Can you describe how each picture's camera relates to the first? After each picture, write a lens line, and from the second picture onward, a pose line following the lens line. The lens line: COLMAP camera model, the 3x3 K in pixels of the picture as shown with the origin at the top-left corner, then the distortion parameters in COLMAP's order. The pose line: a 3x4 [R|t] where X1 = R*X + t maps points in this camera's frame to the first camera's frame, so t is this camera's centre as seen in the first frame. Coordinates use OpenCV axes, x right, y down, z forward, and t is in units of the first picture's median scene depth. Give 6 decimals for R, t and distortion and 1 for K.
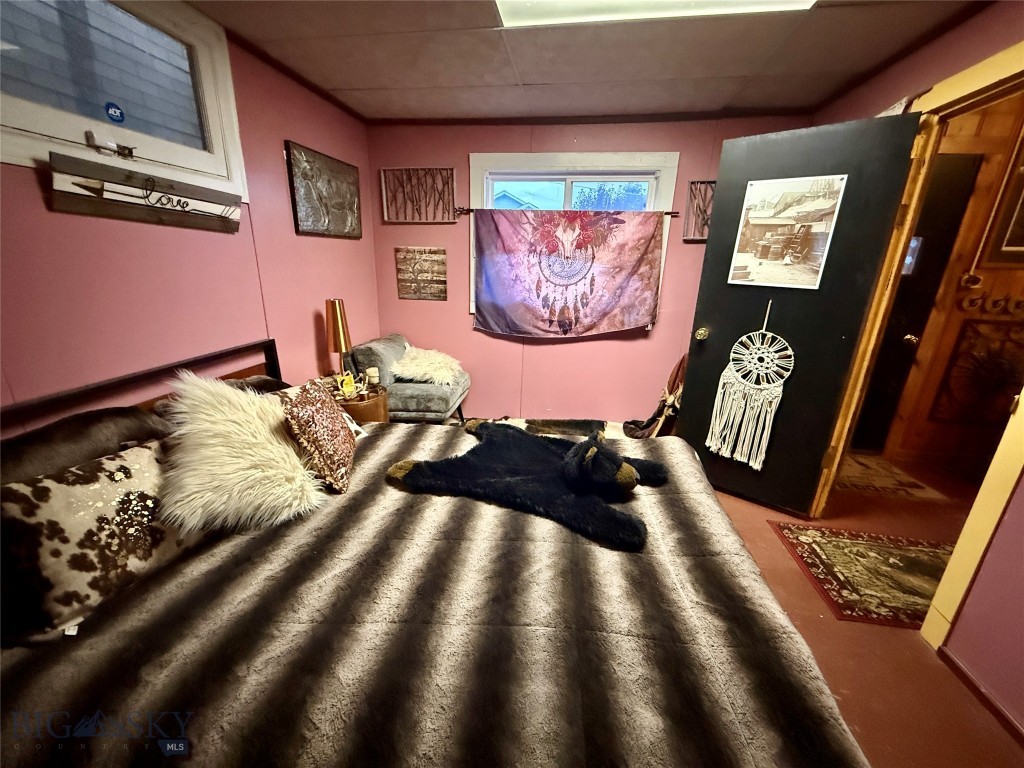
lens RADIAL K [[409.1, 0, 510.9], [0, 409.1, 384.7], [0, 0, 1]] dist [0.001244, -0.000088]
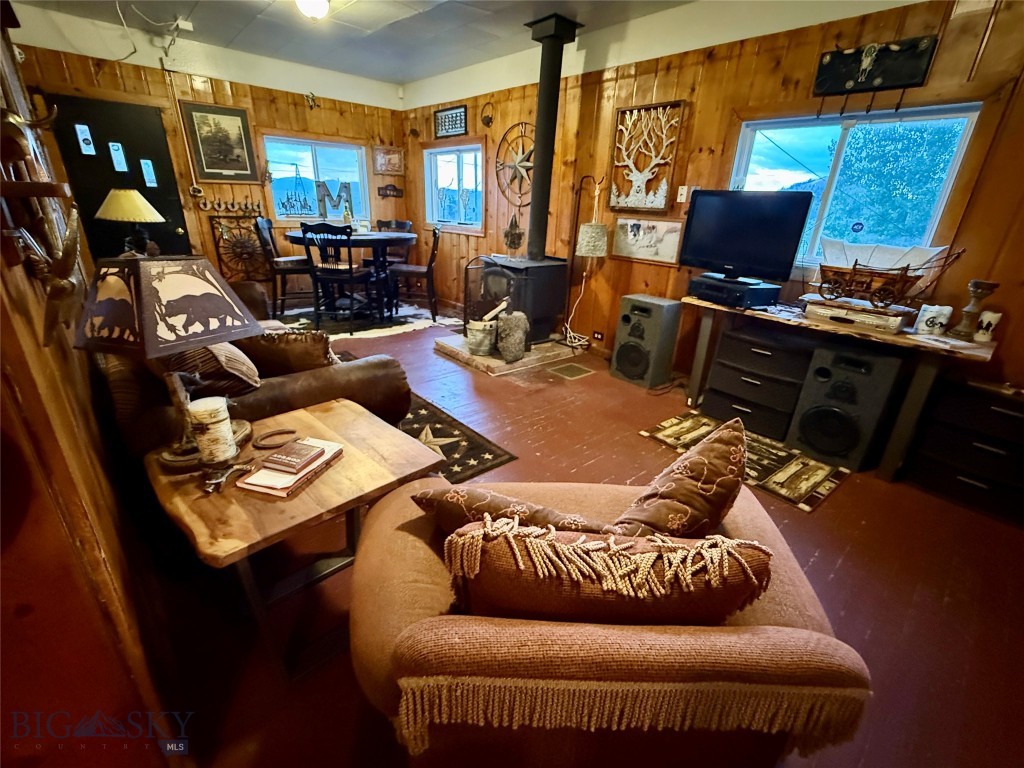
lens RADIAL K [[447.5, 0, 512.2], [0, 447.5, 385.6], [0, 0, 1]] dist [-0.000213, -0.000103]
pose [[0.635423, -0.303321, 0.710094, 0.386736], [0.218355, 0.952665, 0.211544, 0.342208], [-0.740647, 0.020633, 0.671577, -0.995481]]
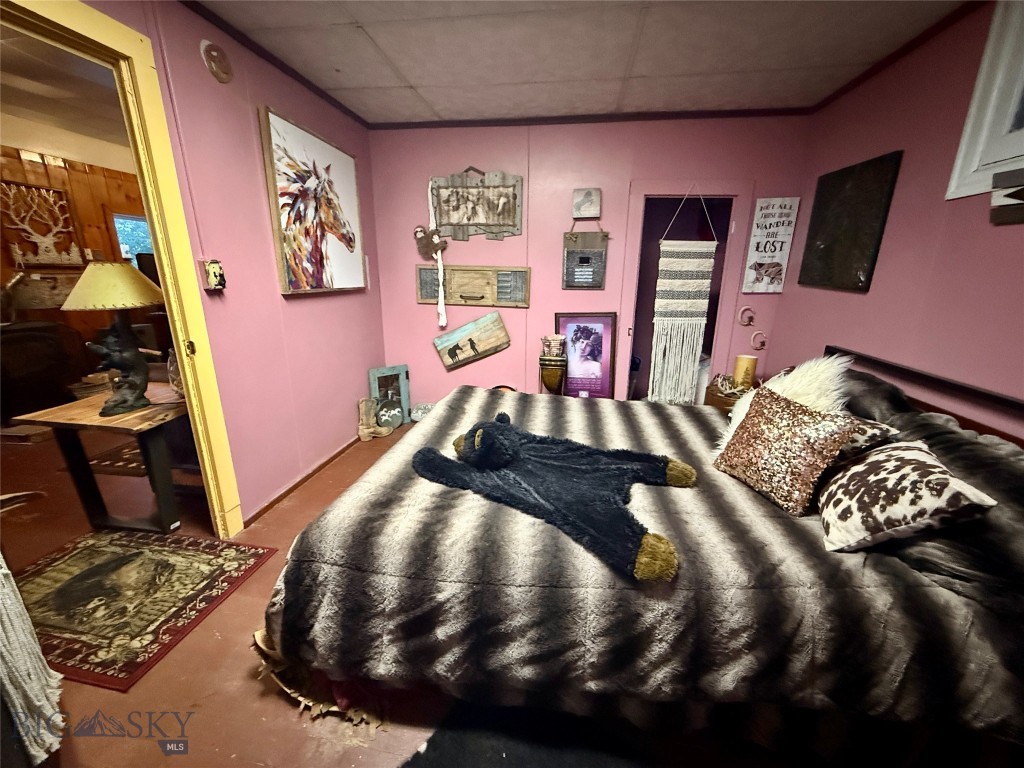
lens RADIAL K [[400.3, 0, 514.6], [0, 400.3, 389.5], [0, 0, 1]] dist [-0.008640, 0.000222]
pose [[-0.999141, -0.037031, -0.018582, 0.088362], [-0.041076, 0.826785, 0.561016, -0.260417], [-0.005412, 0.561298, -0.827596, 0.928566]]
